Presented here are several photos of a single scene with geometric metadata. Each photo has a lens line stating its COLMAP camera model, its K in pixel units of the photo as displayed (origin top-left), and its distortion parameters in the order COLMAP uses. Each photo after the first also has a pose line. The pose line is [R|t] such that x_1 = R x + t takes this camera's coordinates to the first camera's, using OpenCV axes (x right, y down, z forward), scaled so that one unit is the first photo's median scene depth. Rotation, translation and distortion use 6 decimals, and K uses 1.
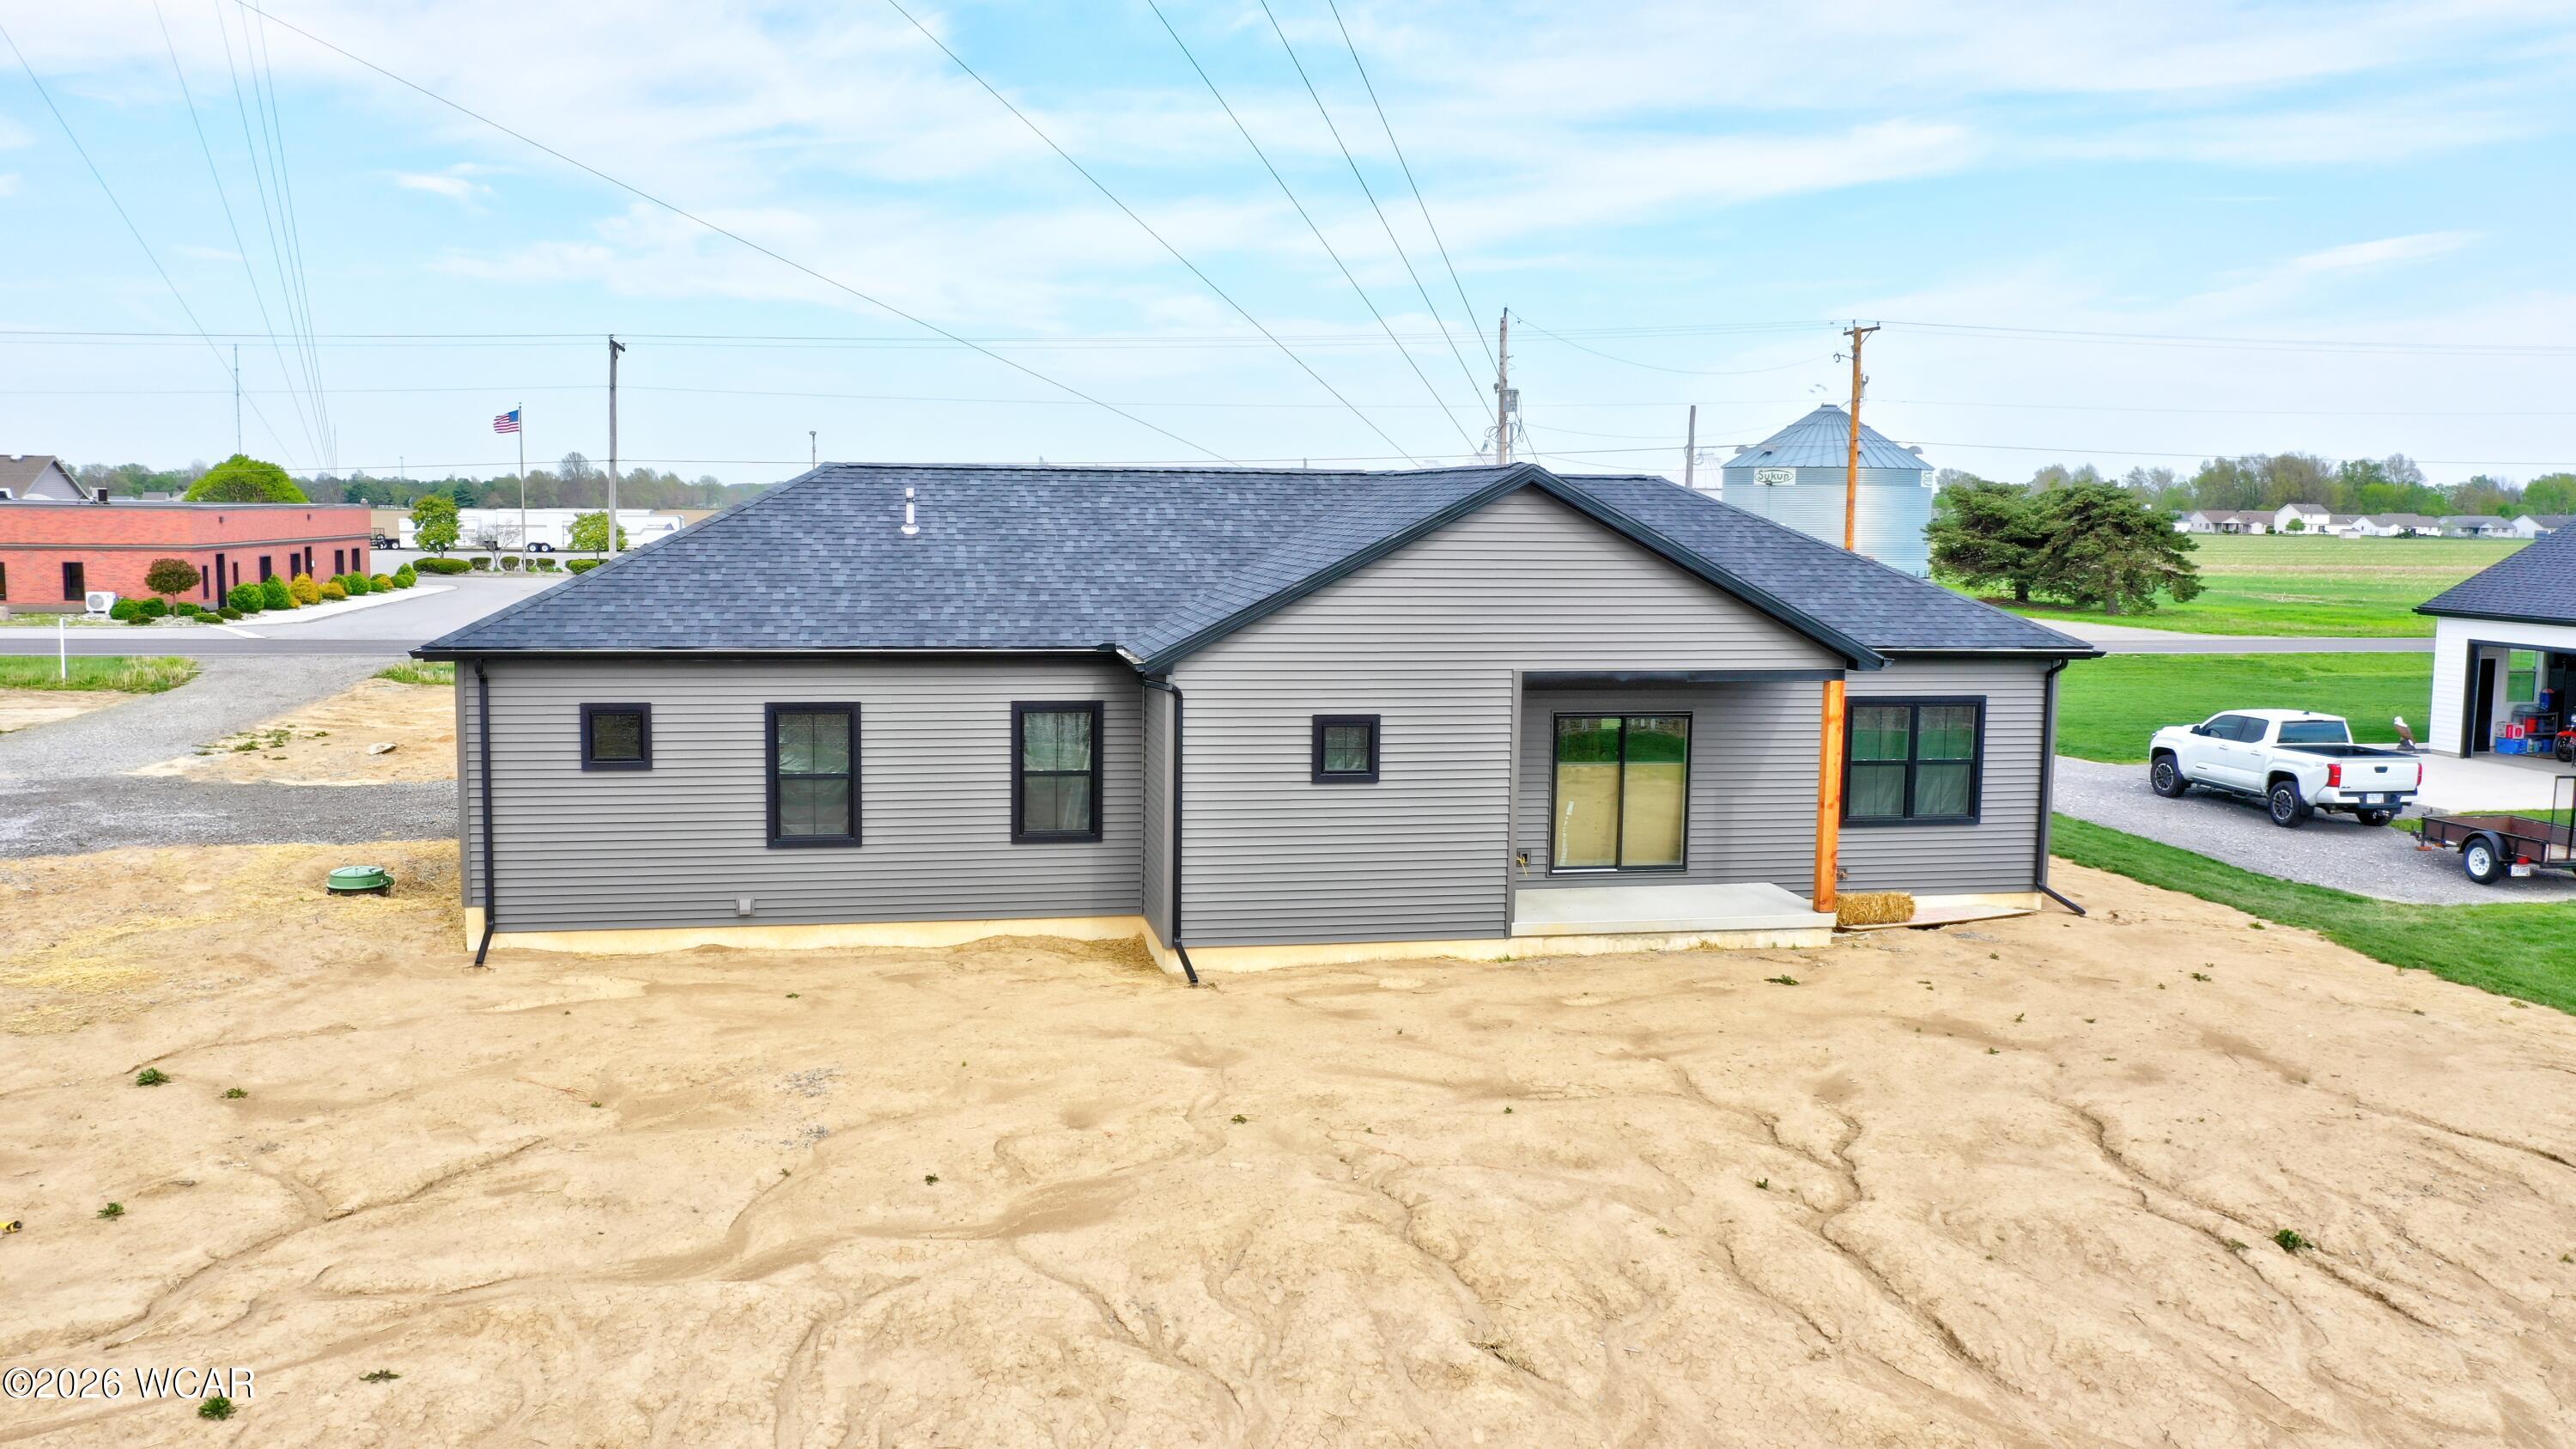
lens RADIAL K [[2000.9, 0, 1288.0], [0, 2000.9, 724.5], [0, 0, 1]] dist [-0.007683, -0.008053]
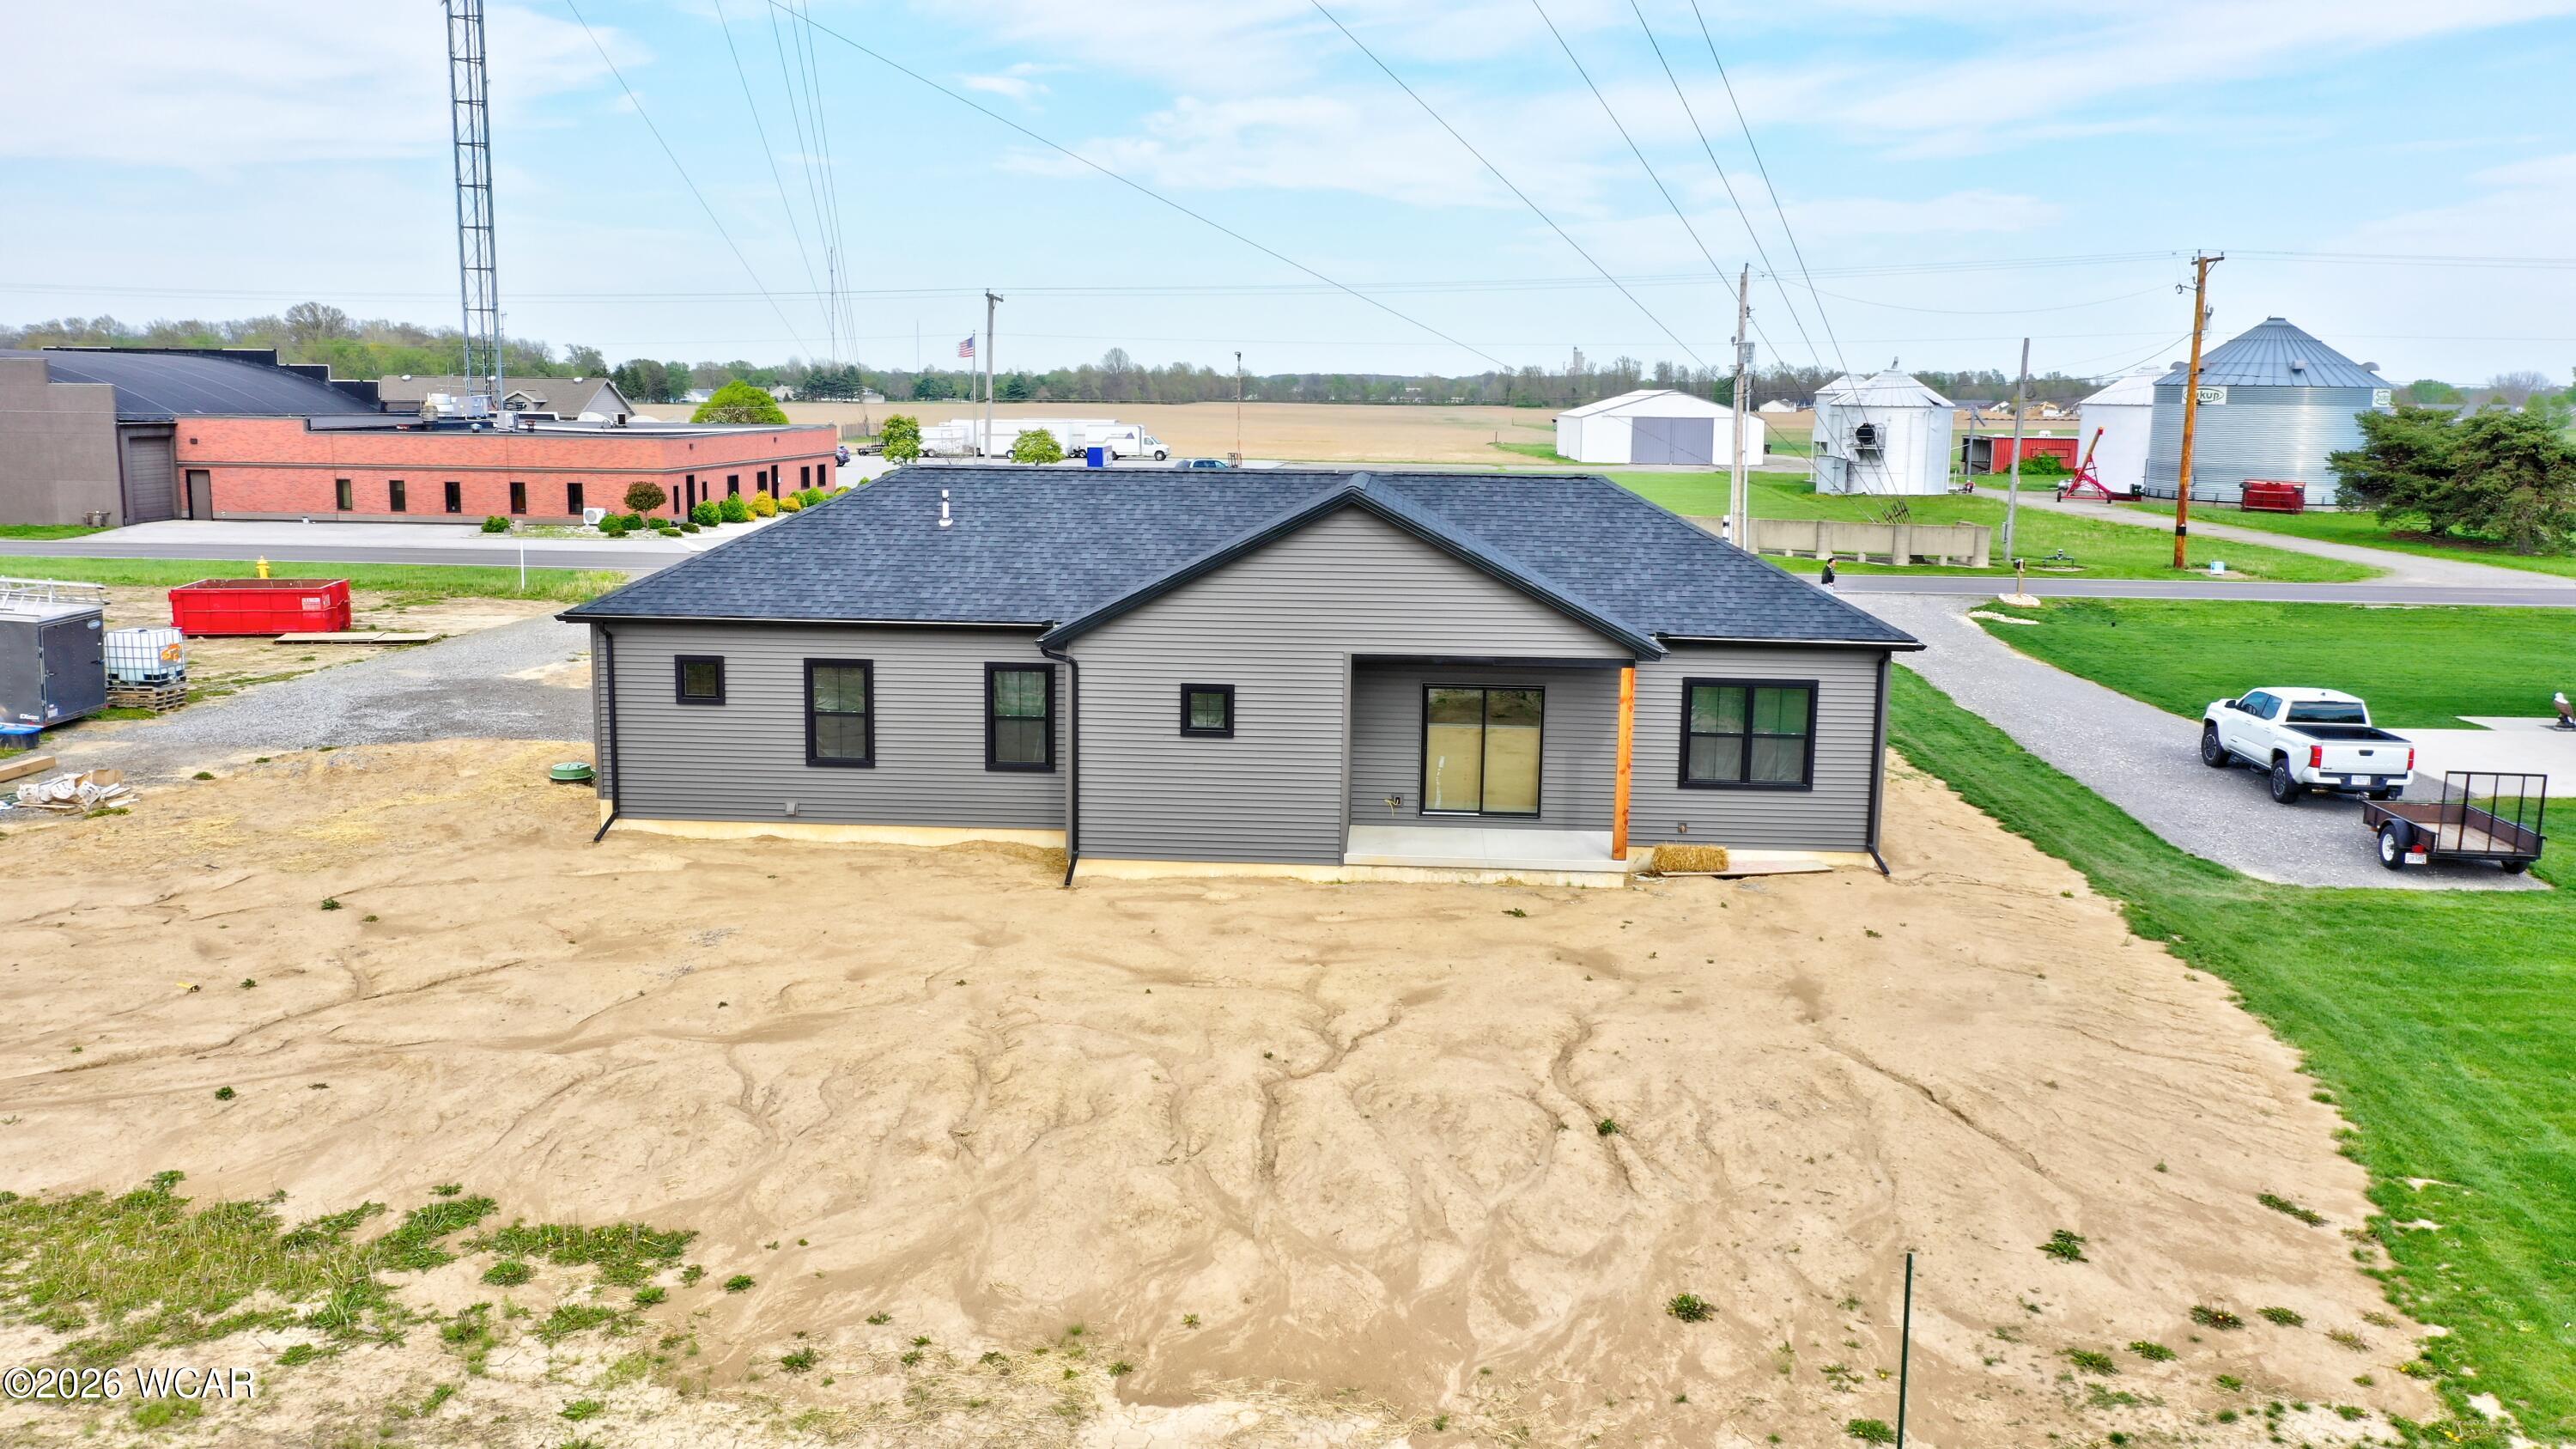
lens RADIAL K [[2000.9, 0, 1288.0], [0, 2000.9, 724.5], [0, 0, 1]] dist [-0.007683, -0.008053]
pose [[0.966480, 0.041556, -0.253356, 0.392026], [-0.028088, 0.998005, 0.056548, -0.051198], [0.255201, -0.047536, 0.965719, -0.214076]]
